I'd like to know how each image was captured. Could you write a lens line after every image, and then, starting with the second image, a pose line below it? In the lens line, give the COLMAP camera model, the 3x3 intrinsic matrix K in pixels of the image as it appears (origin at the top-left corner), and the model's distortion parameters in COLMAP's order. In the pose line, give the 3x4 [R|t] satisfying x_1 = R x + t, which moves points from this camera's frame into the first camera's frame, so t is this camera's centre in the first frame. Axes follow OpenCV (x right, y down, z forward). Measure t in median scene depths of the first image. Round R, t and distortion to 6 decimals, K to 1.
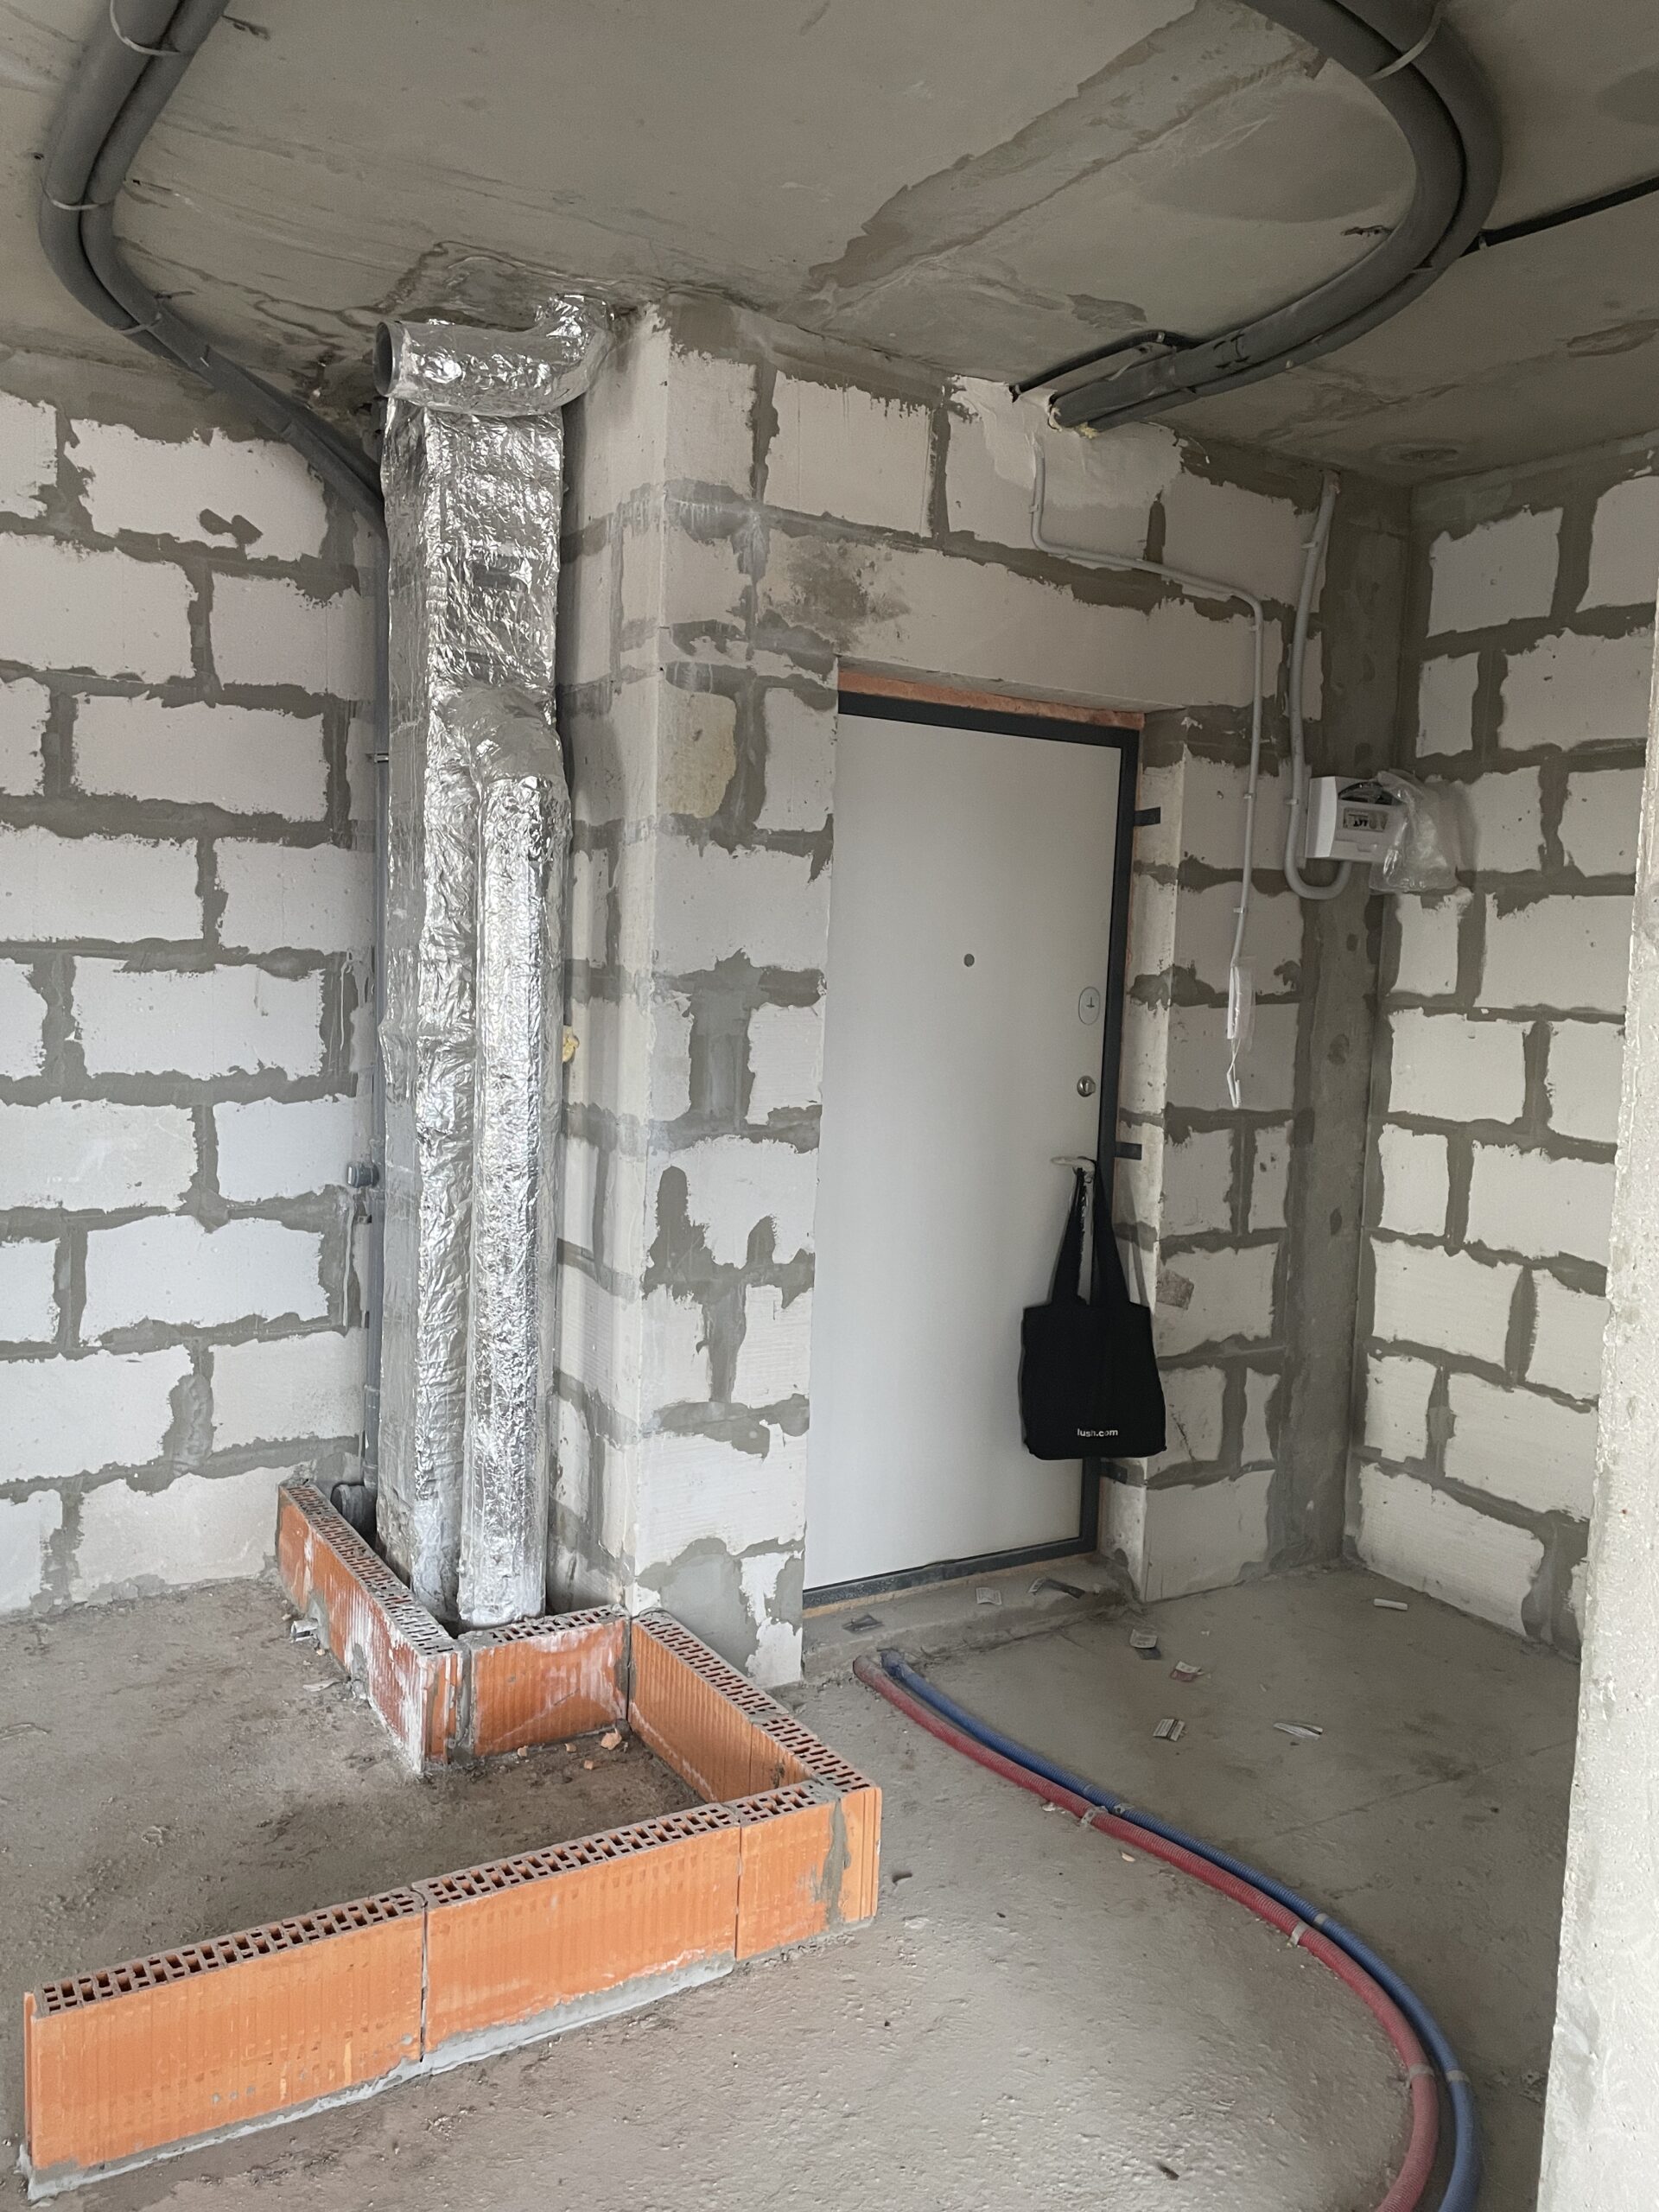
lens RADIAL K [[1655.9, 0, 824.8], [0, 1655.9, 1083.2], [0, 0, 1]] dist [0.101508, -0.127904]
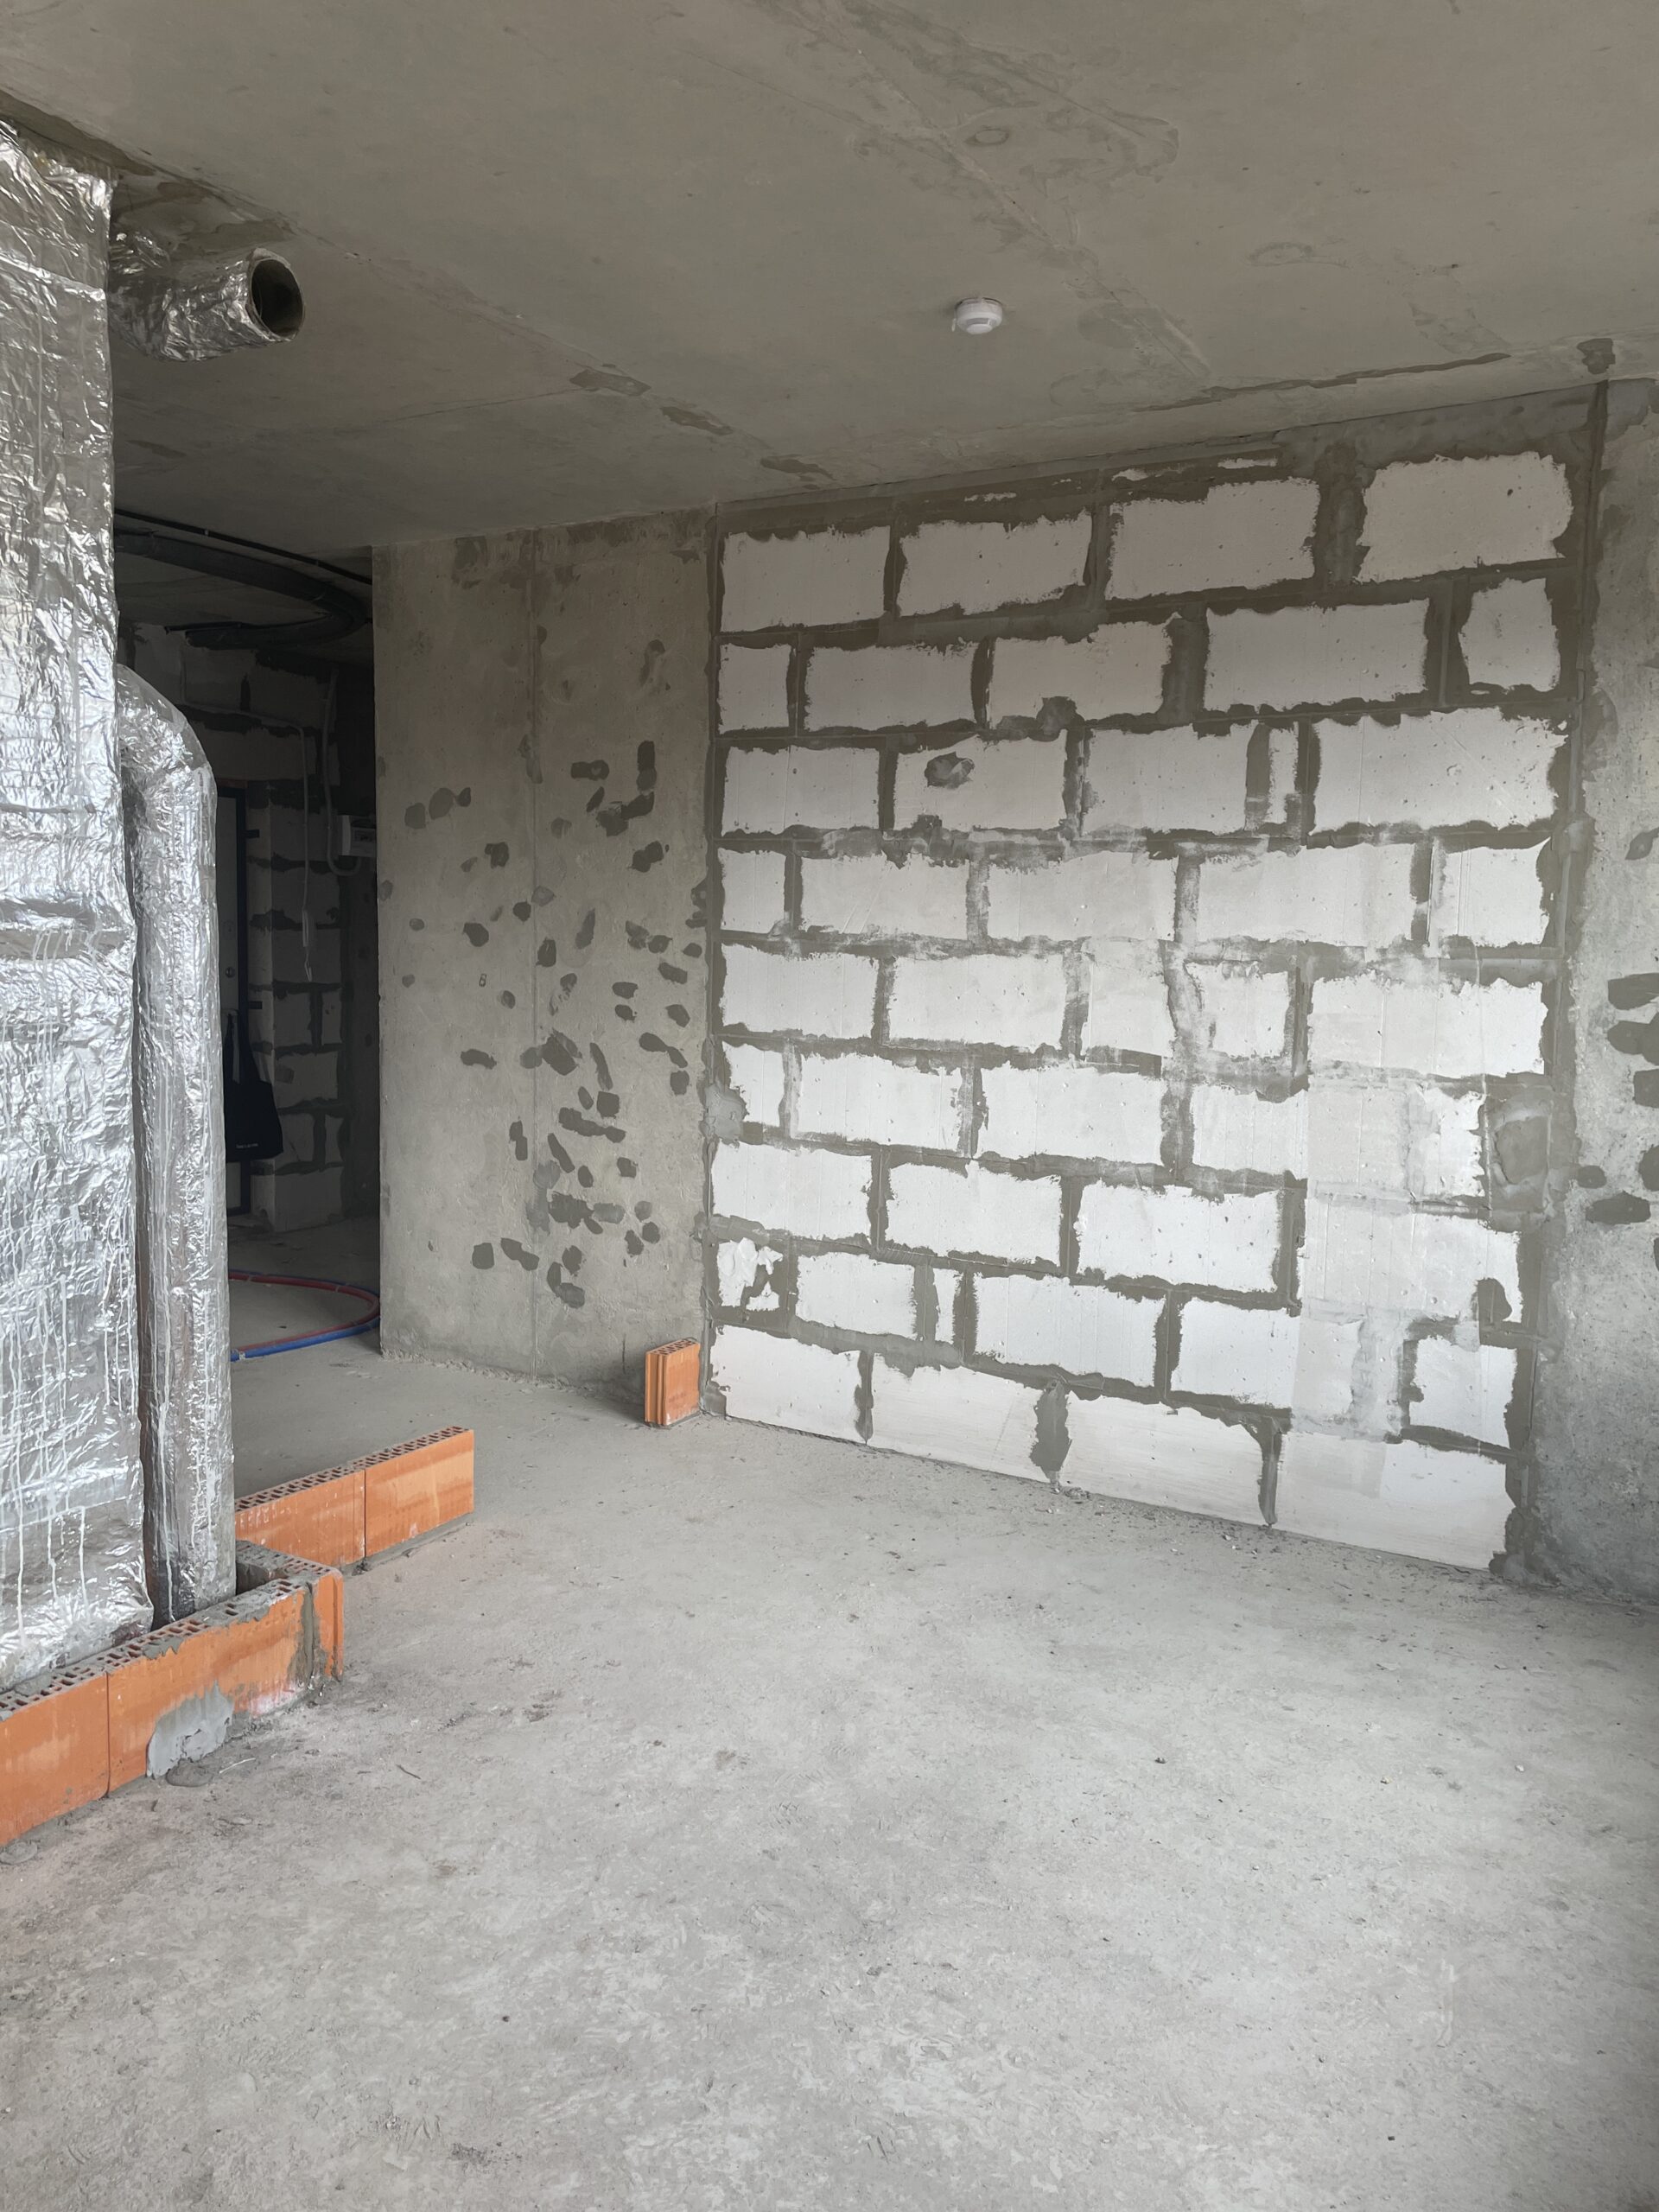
lens RADIAL K [[1655.9, 0, 822.3], [0, 1655.9, 1100.5], [0, 0, 1]] dist [0.101508, -0.127904]
pose [[0.877694, -0.065788, 0.474685, -0.173800], [0.045821, 0.997515, 0.053526, 0.078627], [-0.477026, -0.025229, 0.878527, -1.054008]]
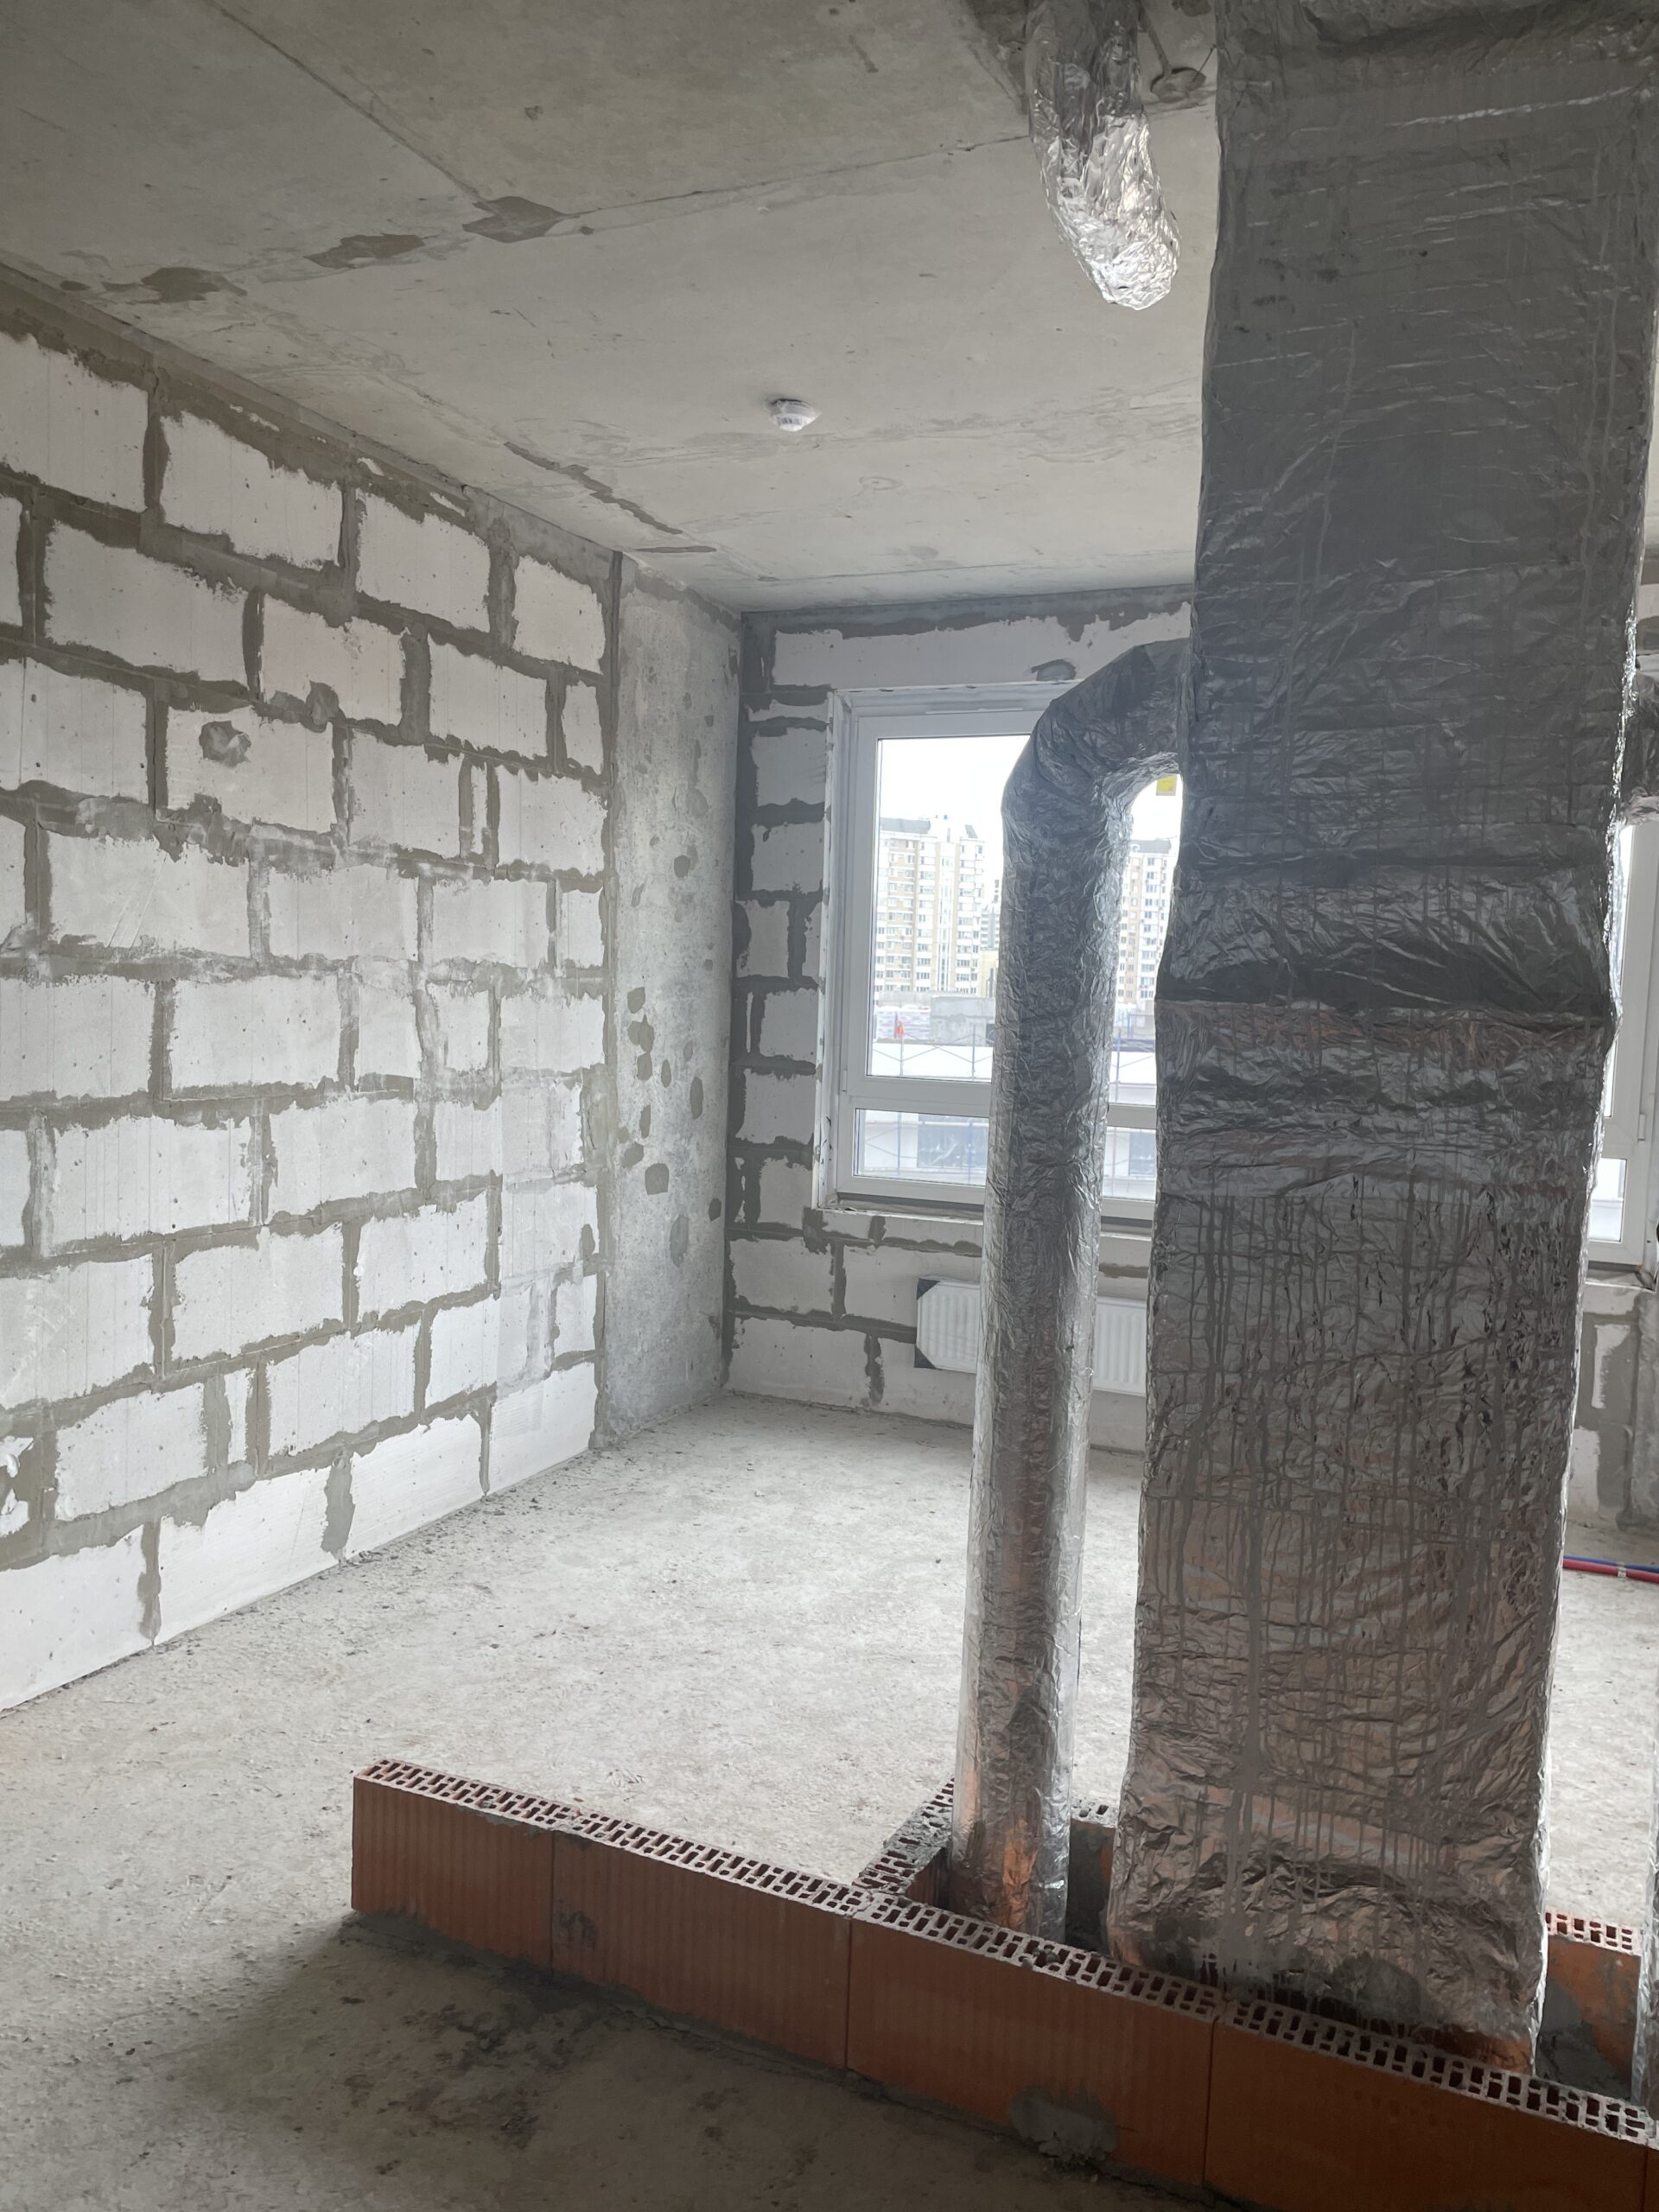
lens RADIAL K [[1655.9, 0, 855.4], [0, 1655.9, 1116.6], [0, 0, 1]] dist [0.101508, -0.127904]
pose [[-0.575295, -0.122658, 0.808697, -0.497036], [0.005794, 0.988056, 0.153984, -0.020881], [-0.817926, 0.093272, -0.567713, 0.171823]]
